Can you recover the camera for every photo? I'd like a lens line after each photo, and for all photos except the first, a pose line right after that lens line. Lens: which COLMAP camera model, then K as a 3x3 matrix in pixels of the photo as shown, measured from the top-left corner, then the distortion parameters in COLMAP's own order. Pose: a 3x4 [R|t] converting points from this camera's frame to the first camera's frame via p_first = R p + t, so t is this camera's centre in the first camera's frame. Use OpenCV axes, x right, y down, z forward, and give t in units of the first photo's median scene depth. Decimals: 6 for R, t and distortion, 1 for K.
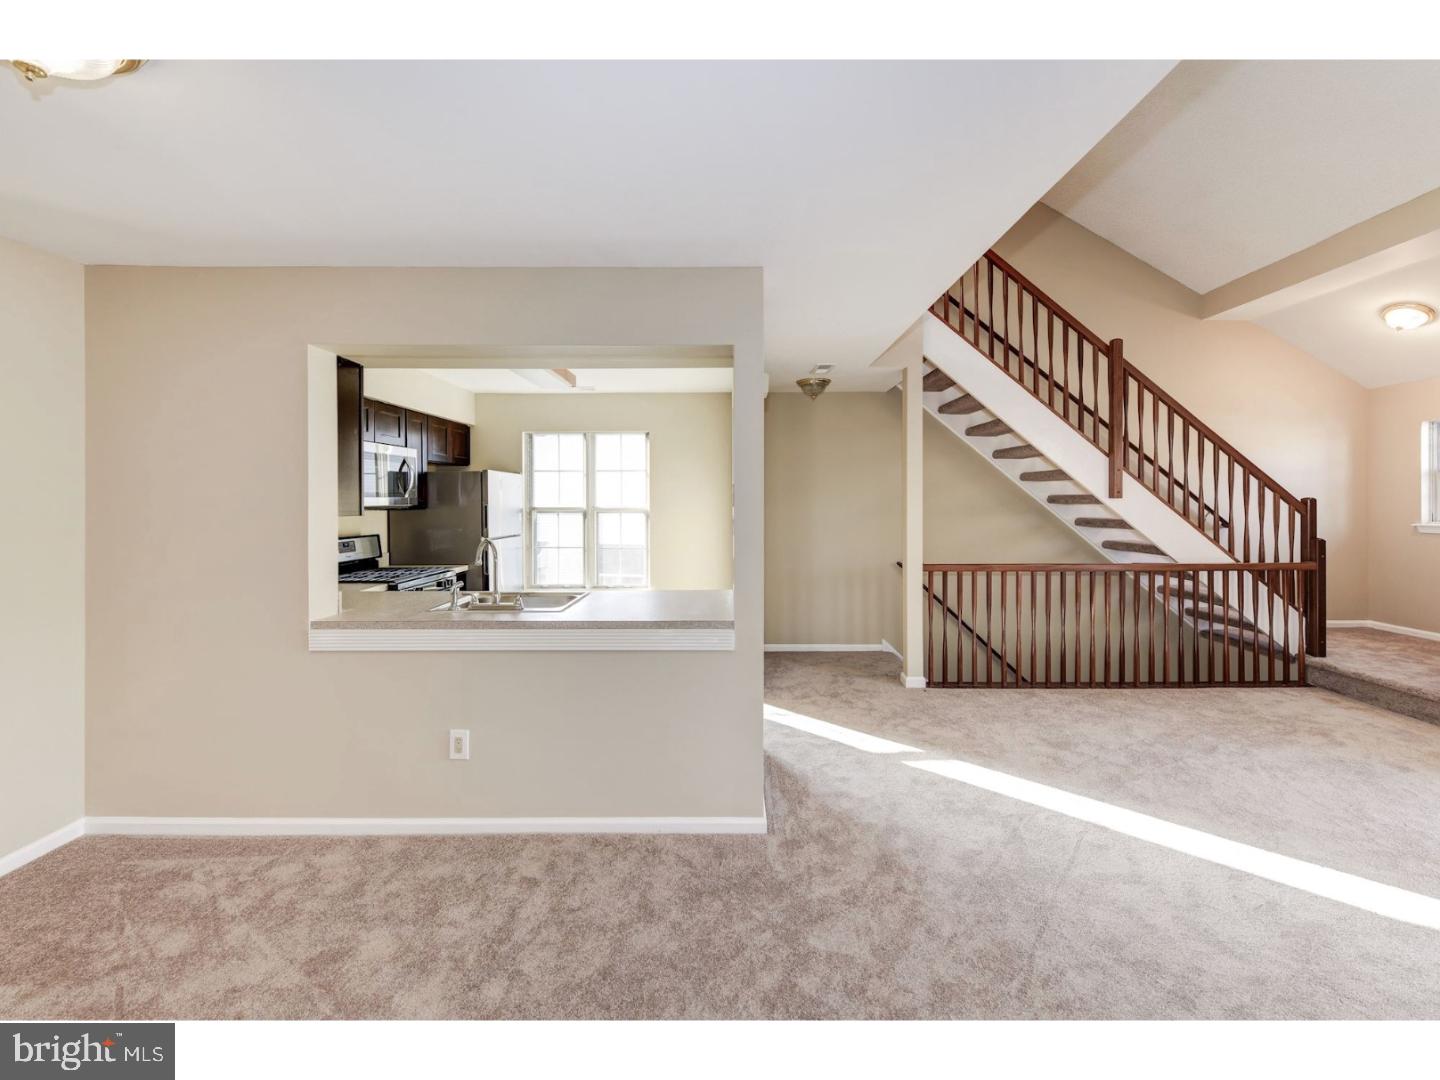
lens RADIAL K [[579.5, 0, 735.0], [0, 579.5, 496.5], [0, 0, 1]] dist [-0.000084, -0.000090]
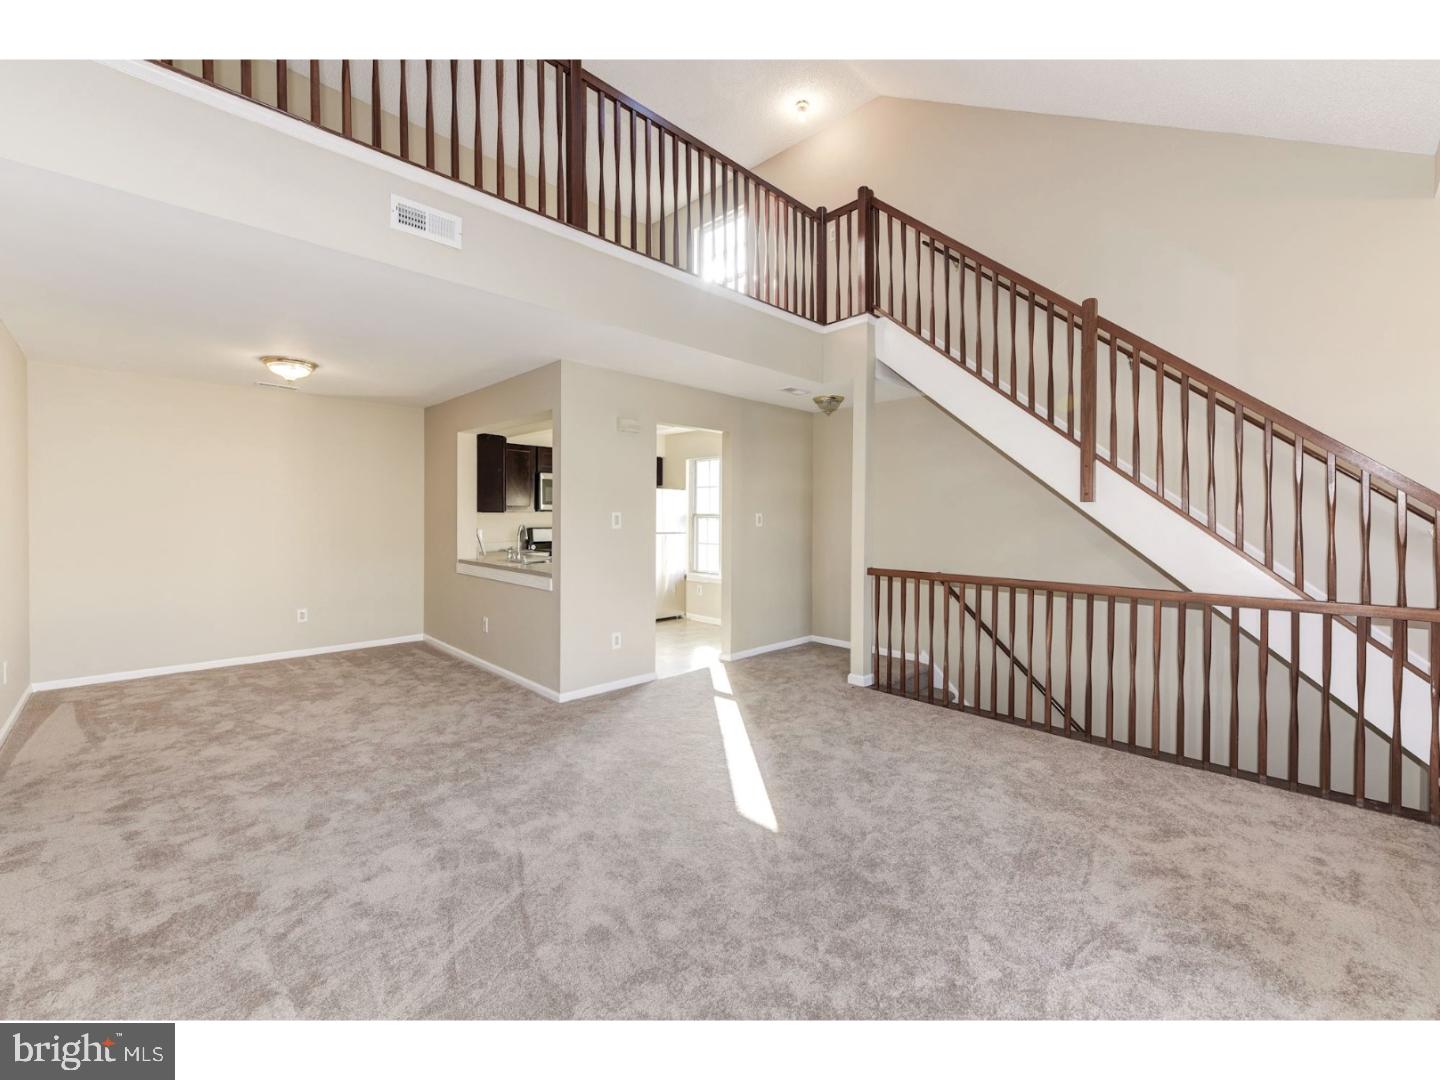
lens RADIAL K [[575.4, 0, 745.8], [0, 575.4, 519.4], [0, 0, 1]] dist [0.002091, 0.000147]
pose [[0.708032, 0.009696, -0.706113, 0.874384], [-0.001085, 0.999919, 0.012643, 0.018409], [0.706179, -0.008185, 0.707986, 0.125692]]
